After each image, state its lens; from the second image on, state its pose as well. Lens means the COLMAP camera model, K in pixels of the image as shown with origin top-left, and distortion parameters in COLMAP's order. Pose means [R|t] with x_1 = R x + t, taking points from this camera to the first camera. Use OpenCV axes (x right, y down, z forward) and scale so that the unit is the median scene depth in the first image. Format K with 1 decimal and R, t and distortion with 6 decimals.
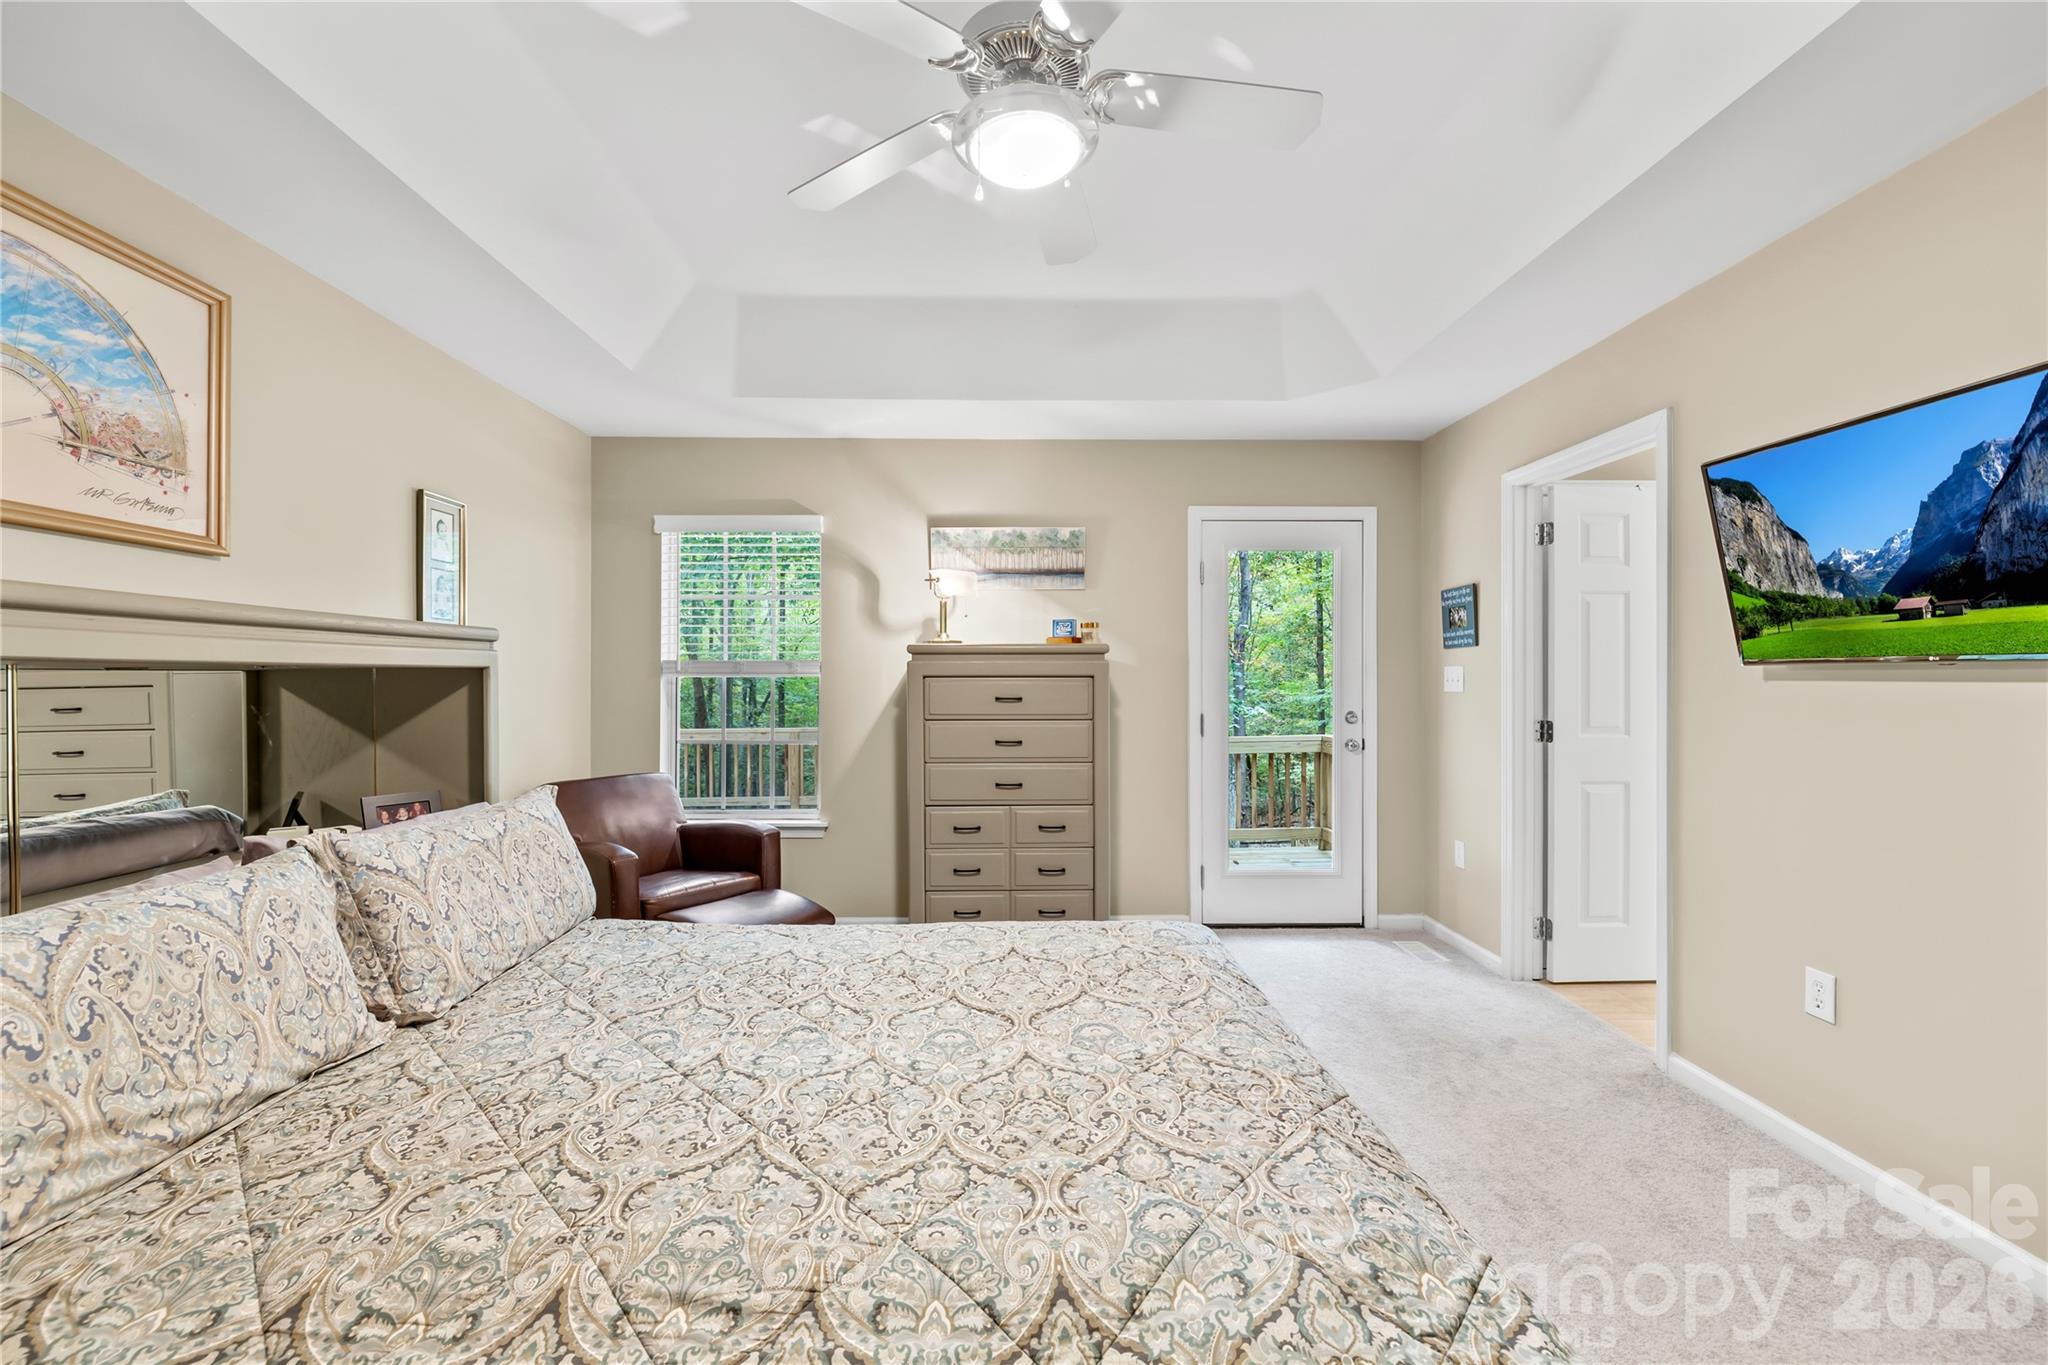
lens RADIAL K [[865.0, 0, 1013.1], [0, 865.0, 673.9], [0, 0, 1]] dist [-0.001592, -0.000132]
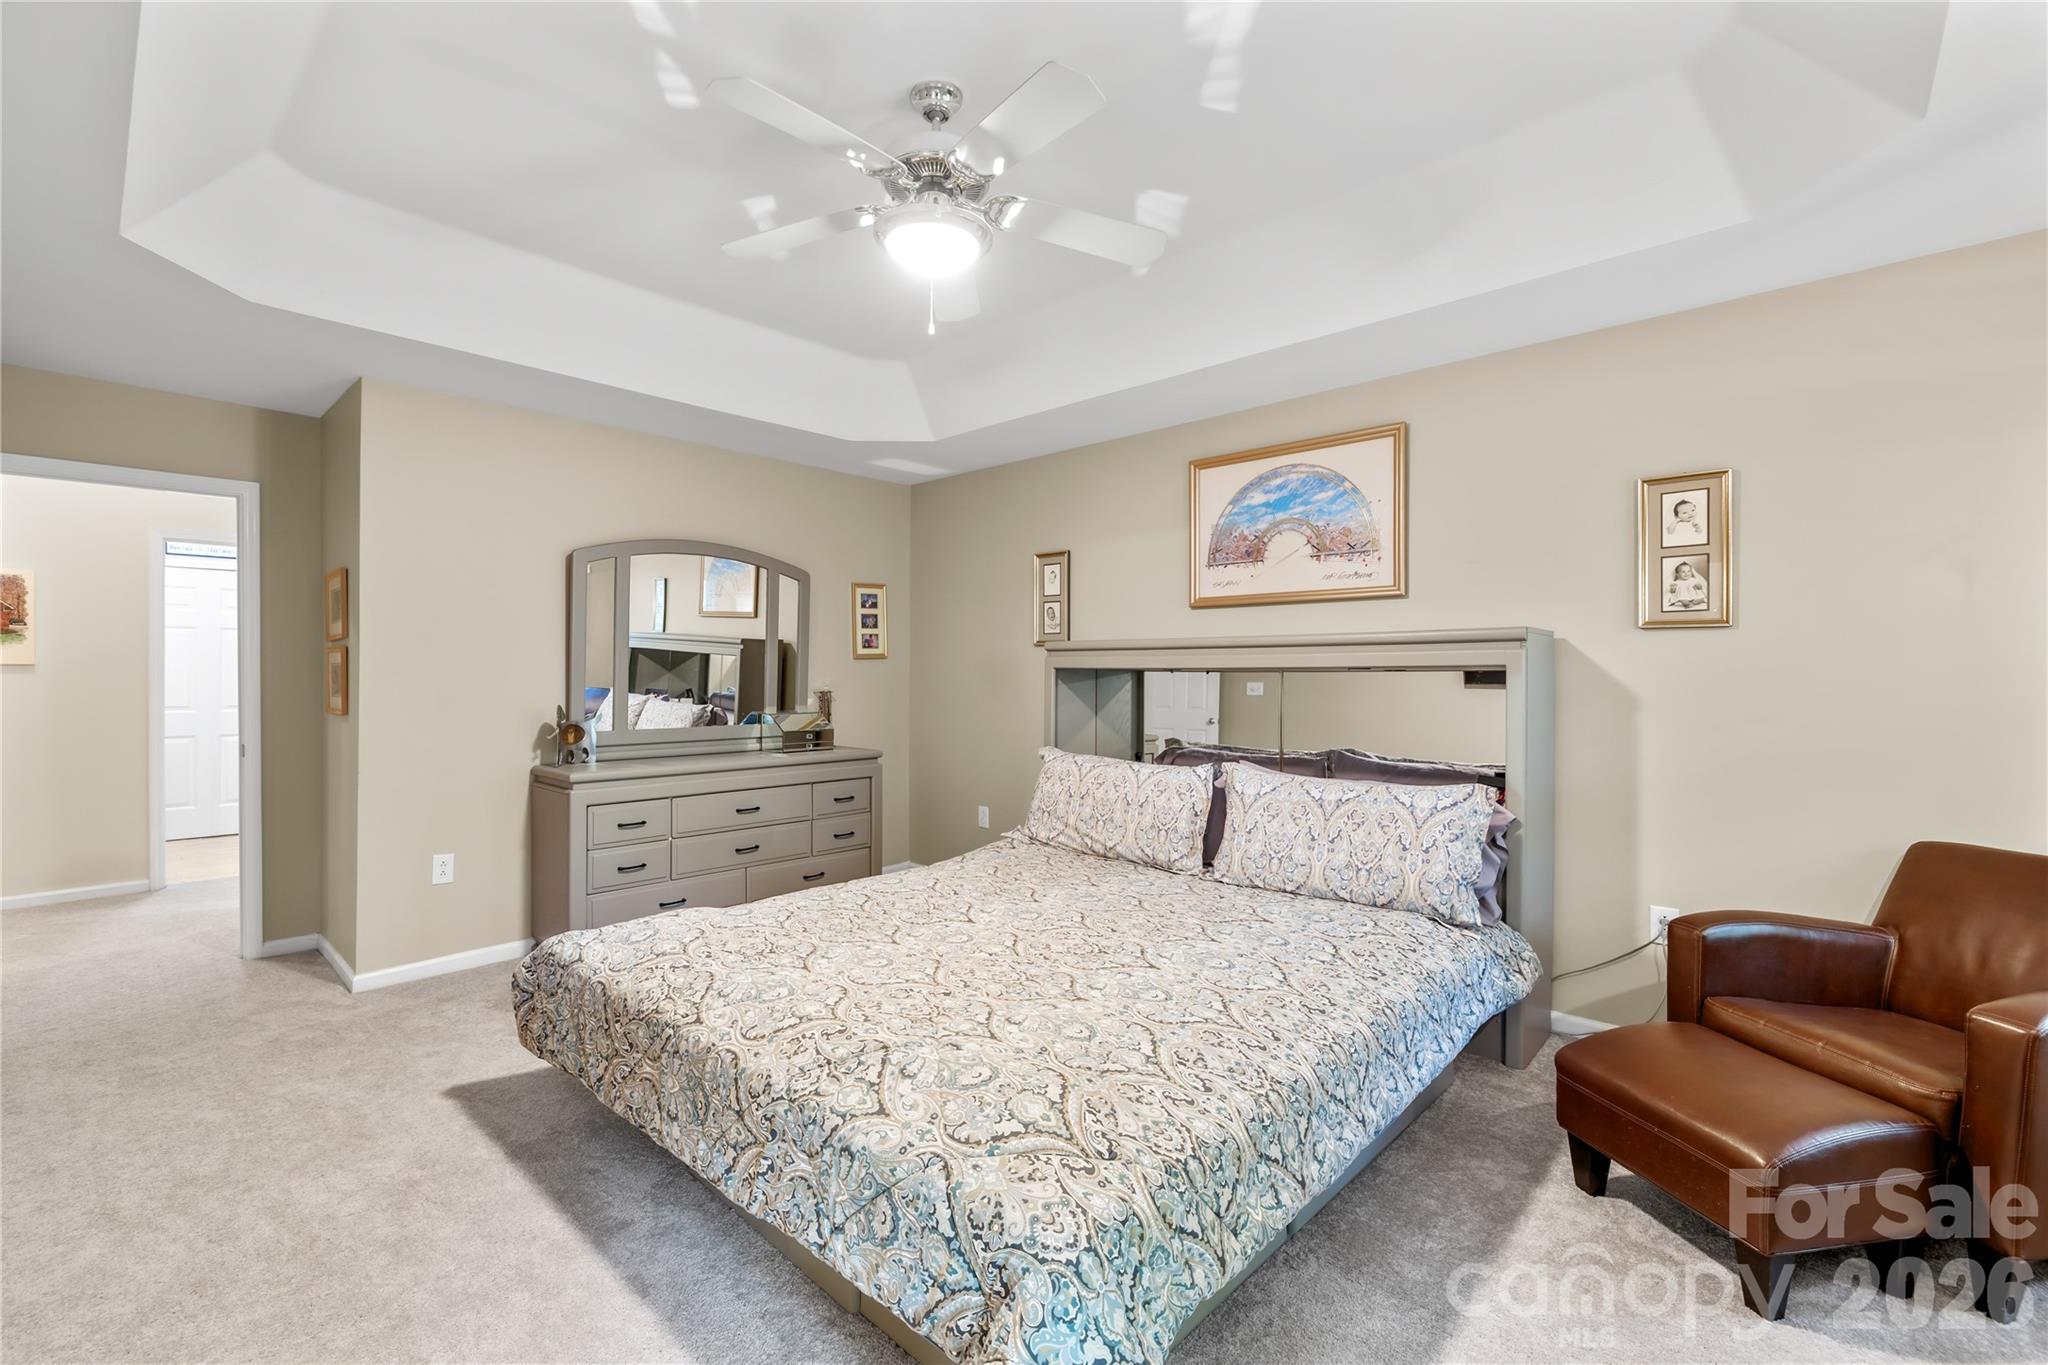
lens RADIAL K [[865.0, 0, 1013.1], [0, 865.0, 673.9], [0, 0, 1]] dist [-0.001592, -0.000132]
pose [[-0.682565, 0.004455, -0.730811, 0.797887], [0.007985, 0.999967, -0.001361, -0.001595], [0.730781, -0.006765, -0.682578, 1.831882]]
